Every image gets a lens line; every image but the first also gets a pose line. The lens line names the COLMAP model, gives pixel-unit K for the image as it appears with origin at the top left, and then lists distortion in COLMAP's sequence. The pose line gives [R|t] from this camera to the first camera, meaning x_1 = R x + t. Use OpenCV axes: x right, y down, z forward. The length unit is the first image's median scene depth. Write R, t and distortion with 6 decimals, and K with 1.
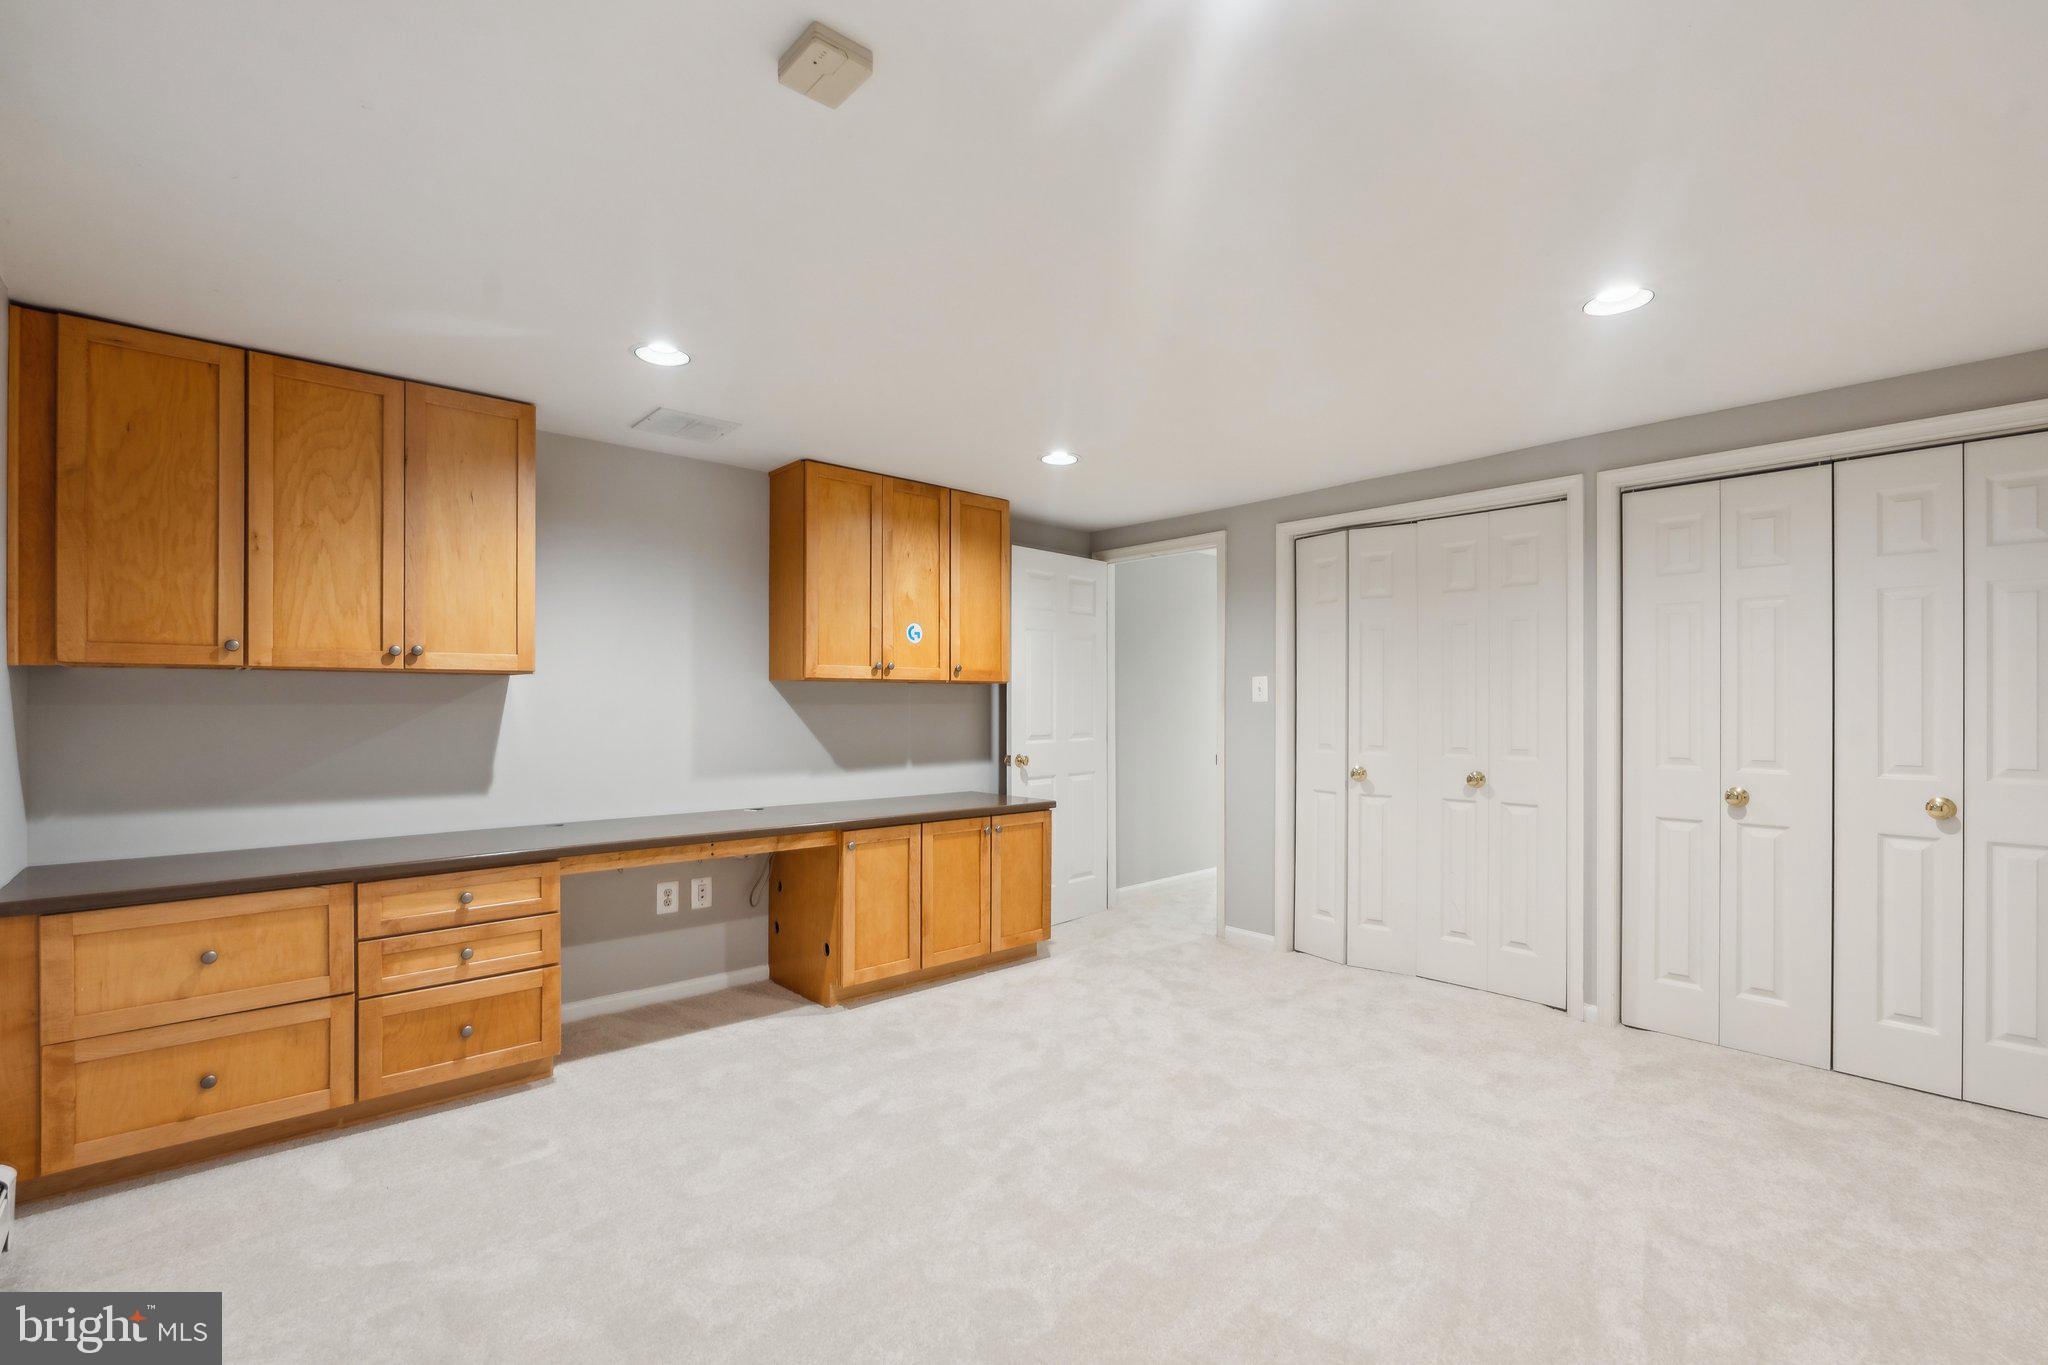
lens RADIAL K [[894.1, 0, 1017.7], [0, 894.1, 700.8], [0, 0, 1]] dist [-0.011408, 0.001035]
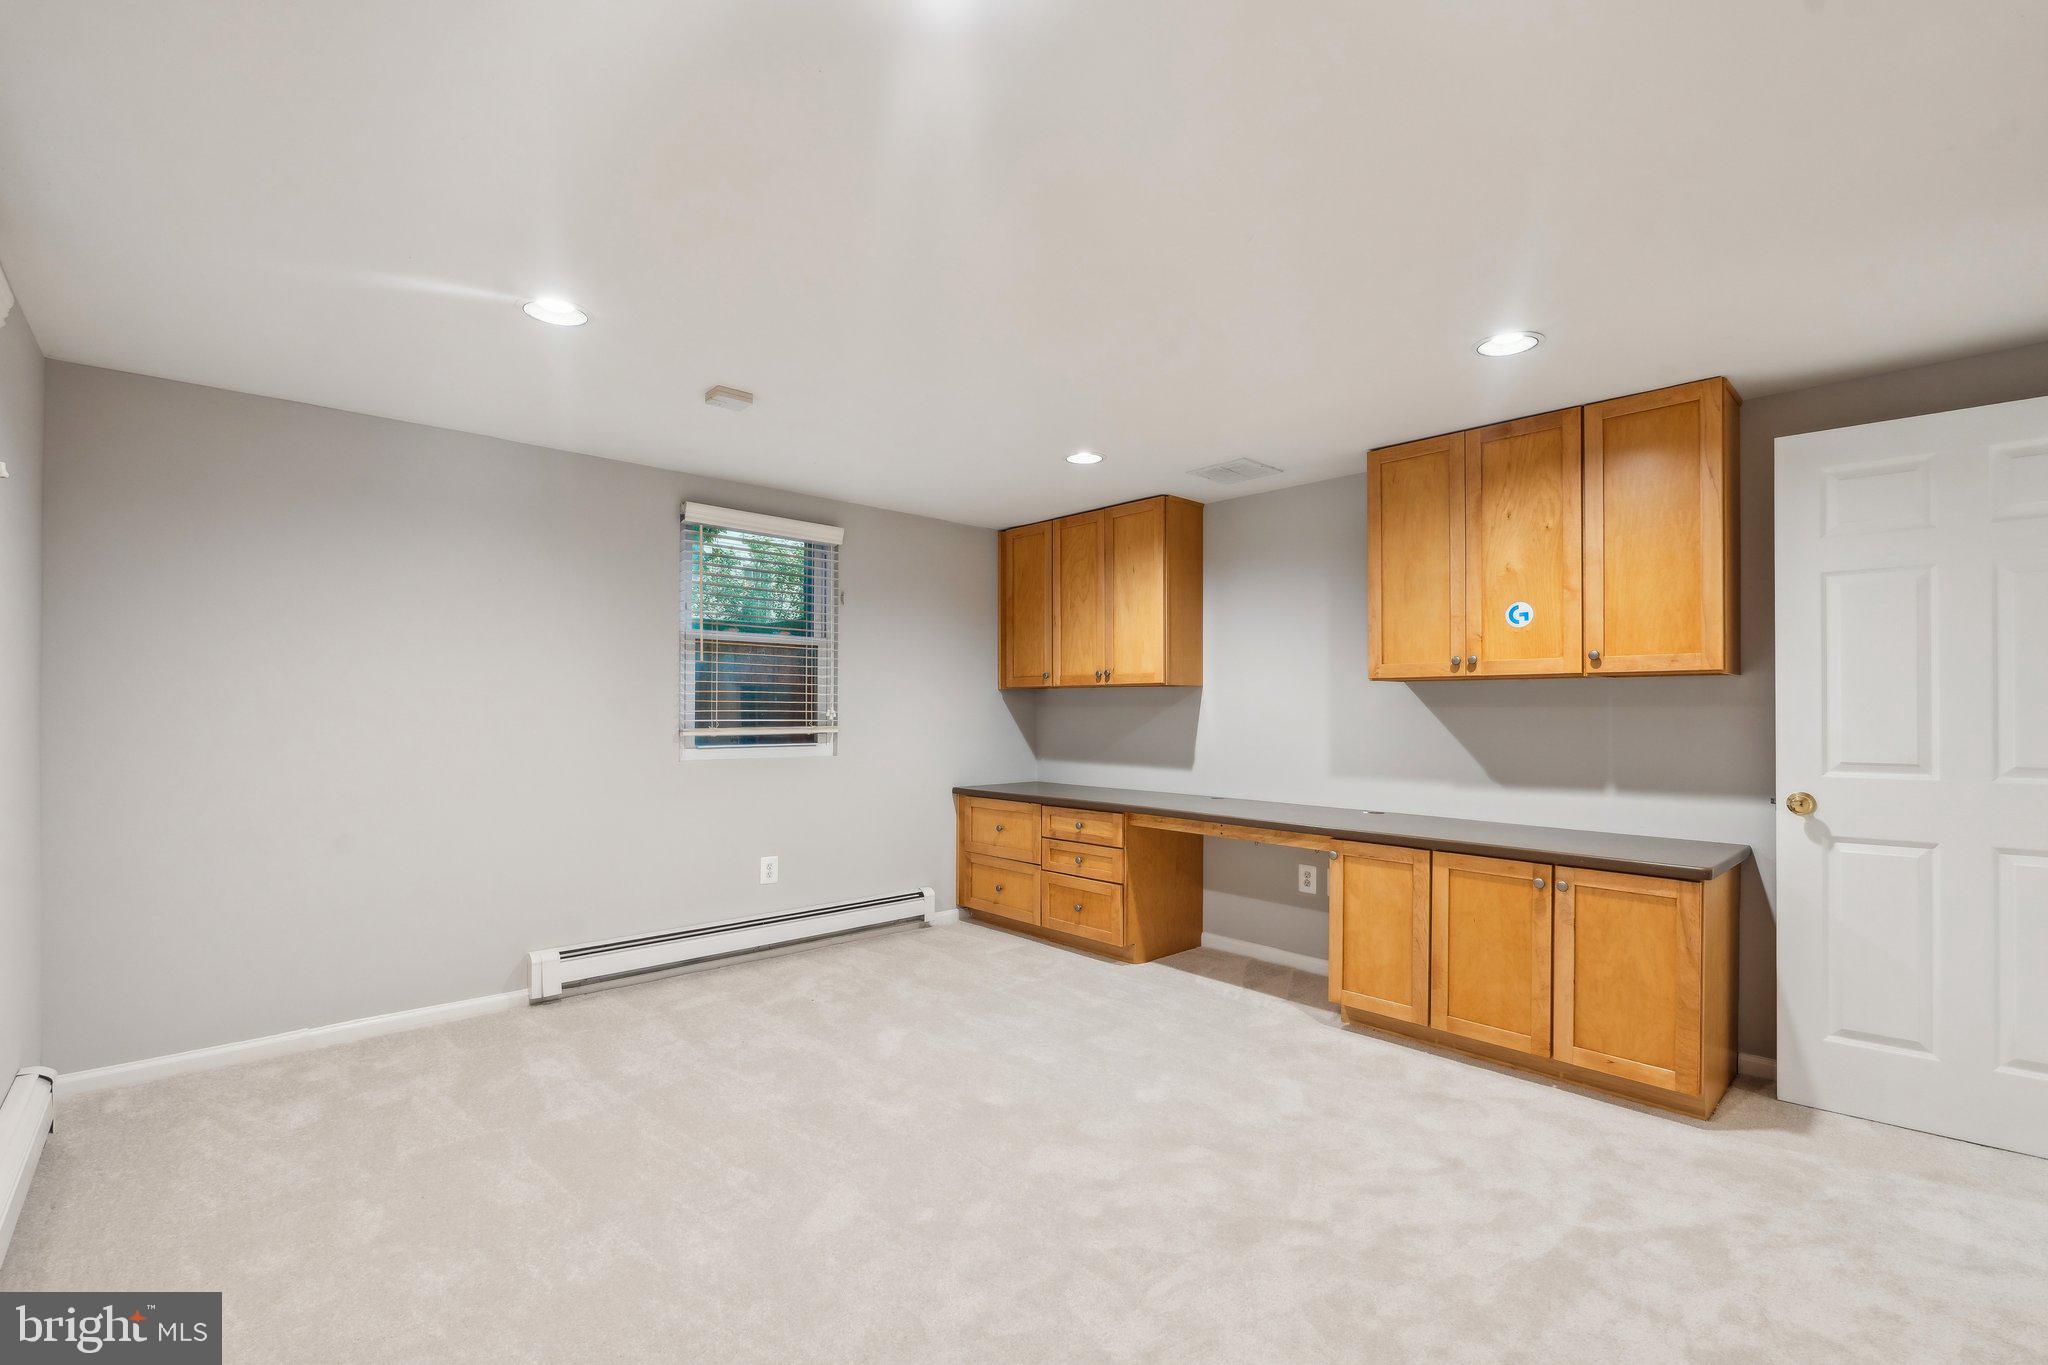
lens RADIAL K [[894.1, 0, 1018.4], [0, 894.1, 693.0], [0, 0, 1]] dist [-0.011408, 0.001035]
pose [[0.020176, -0.014452, -0.999692, 0.726865], [0.003564, 0.999890, -0.014383, 0.002268], [0.999790, -0.003273, 0.020225, 0.618178]]
